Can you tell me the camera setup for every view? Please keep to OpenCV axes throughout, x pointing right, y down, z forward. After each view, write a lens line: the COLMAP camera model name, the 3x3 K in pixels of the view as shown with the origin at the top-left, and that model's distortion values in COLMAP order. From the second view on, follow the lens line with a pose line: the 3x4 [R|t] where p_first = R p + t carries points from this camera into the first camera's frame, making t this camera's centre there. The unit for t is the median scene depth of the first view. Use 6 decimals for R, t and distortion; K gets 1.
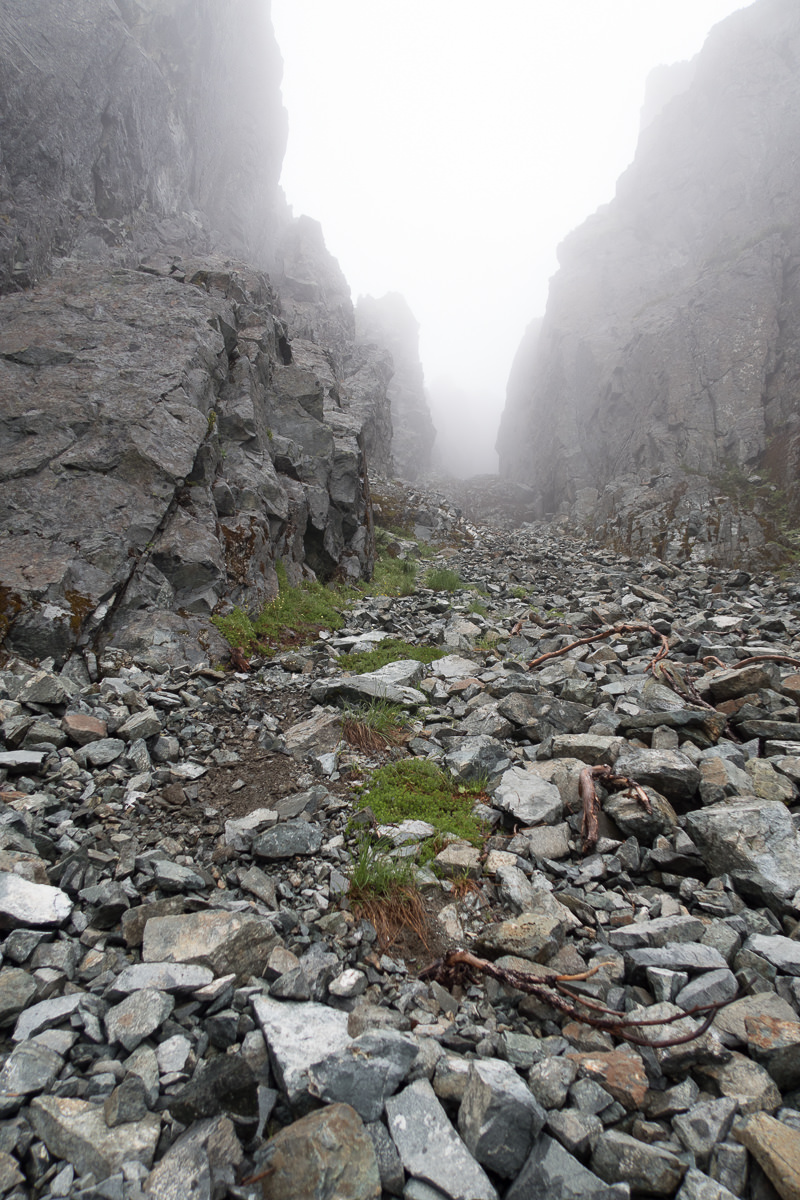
lens RADIAL K [[825.6, 0, 397.7], [0, 825.6, 600.4], [0, 0, 1]] dist [-0.041204, 0.017677]
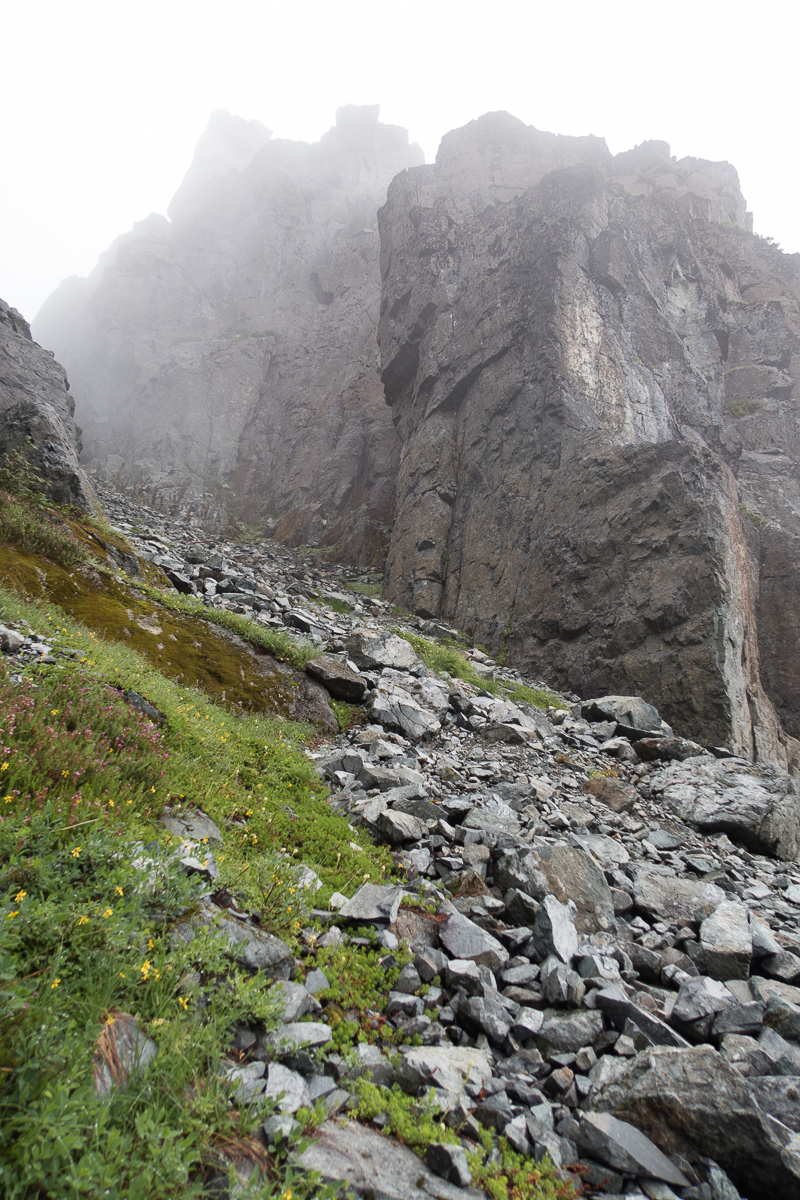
lens RADIAL K [[825.6, 0, 399.1], [0, 825.6, 600.1], [0, 0, 1]] dist [-0.041204, 0.017677]
pose [[0.749490, 0.196258, 0.632256, -0.340695], [-0.232083, 0.972329, -0.026704, 0.045634], [-0.620002, -0.126721, 0.774299, -0.598879]]
